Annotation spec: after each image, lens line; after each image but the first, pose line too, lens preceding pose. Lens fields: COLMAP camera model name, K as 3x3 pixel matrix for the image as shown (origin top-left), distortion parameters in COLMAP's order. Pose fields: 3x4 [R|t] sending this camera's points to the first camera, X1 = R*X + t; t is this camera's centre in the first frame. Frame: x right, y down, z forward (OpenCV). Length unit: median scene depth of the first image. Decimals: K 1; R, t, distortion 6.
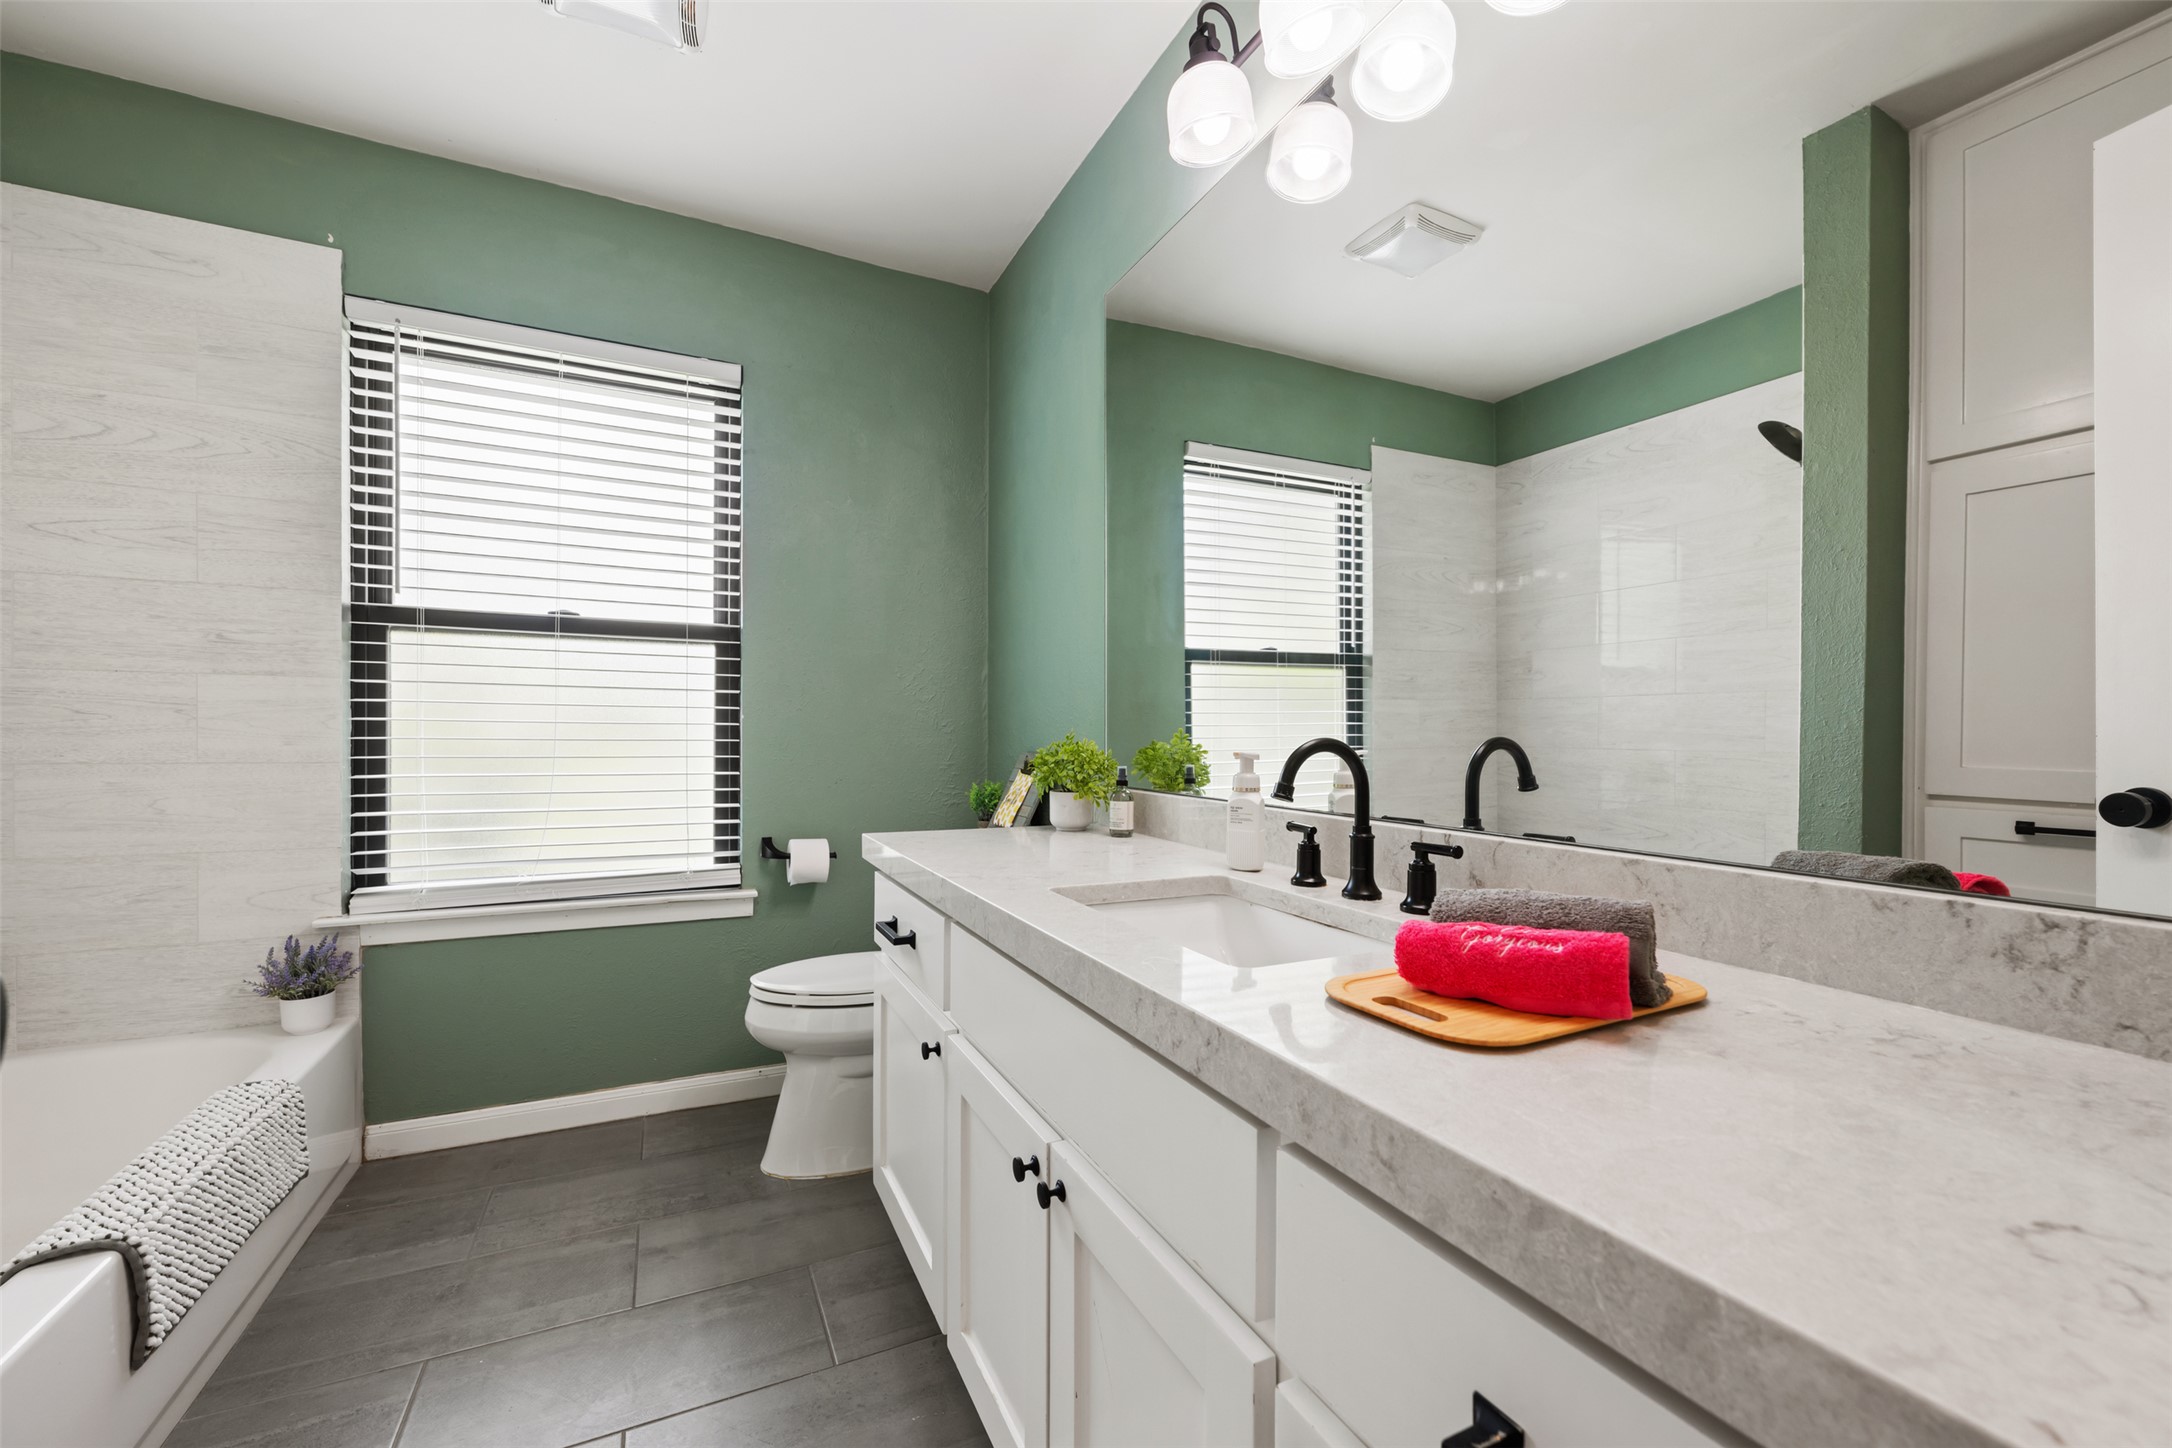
lens RADIAL K [[861.2, 0, 1087.5], [0, 861.2, 718.3], [0, 0, 1]] dist [-0.001663, -0.000284]
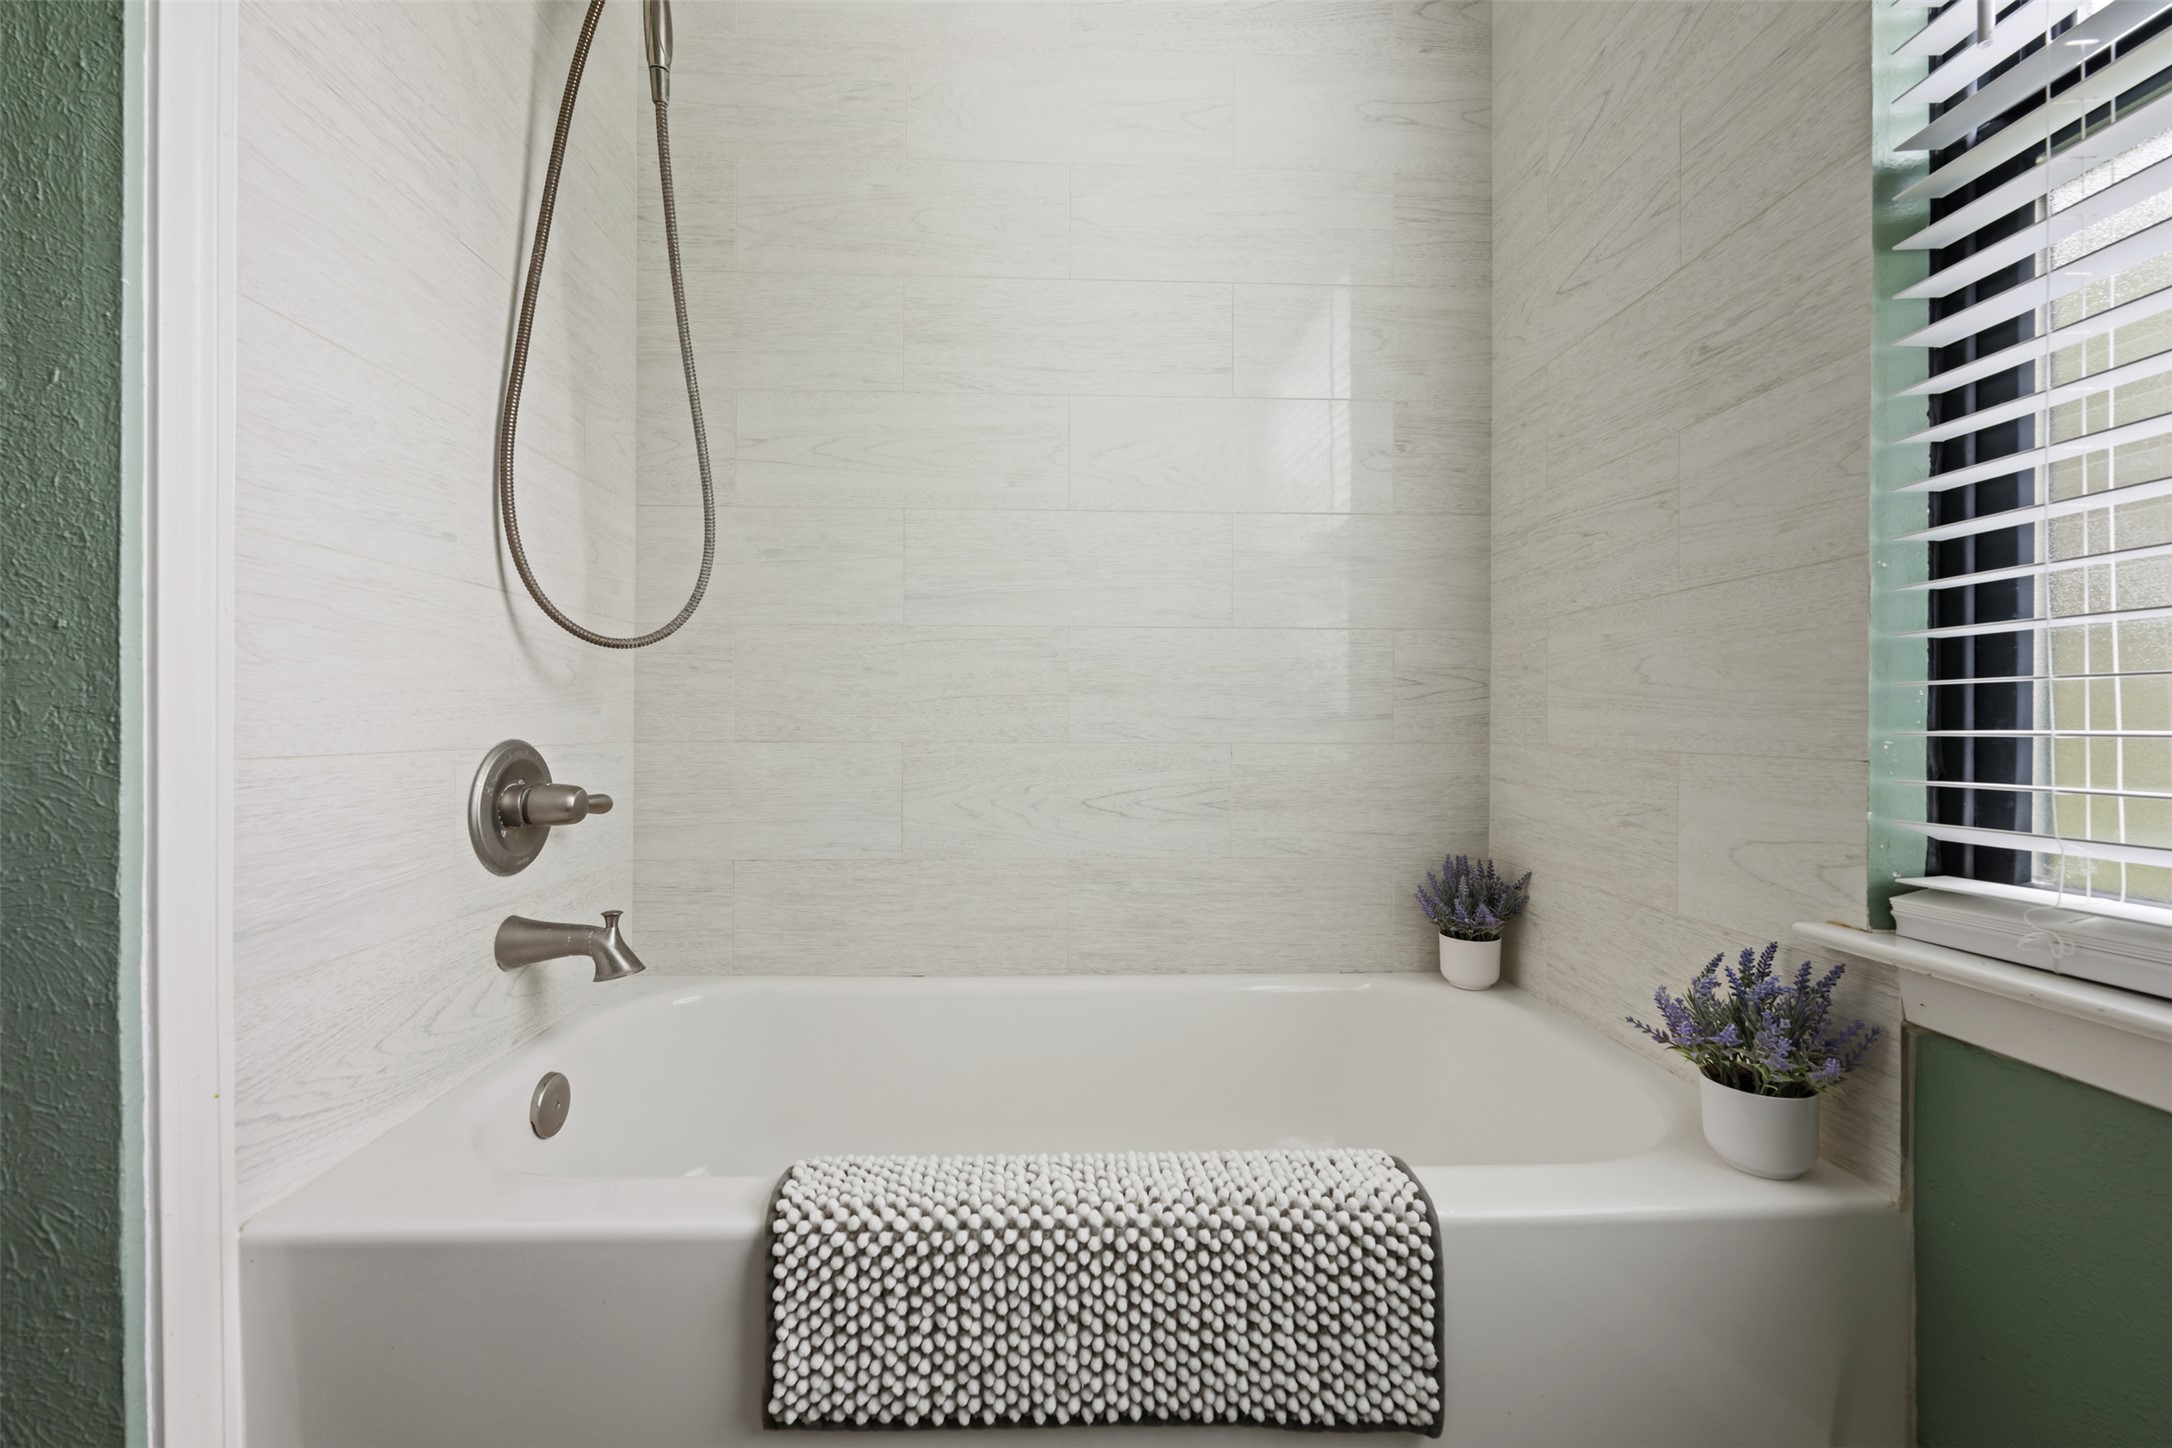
lens RADIAL K [[884.3, 0, 1081.2], [0, 884.3, 732.6], [0, 0, 1]] dist [0.000261, -0.000017]
pose [[-0.407346, -0.003081, -0.913269, -0.343357], [0.006484, 0.999959, -0.006265, 0.140300], [0.913251, -0.008474, -0.407310, 0.850364]]
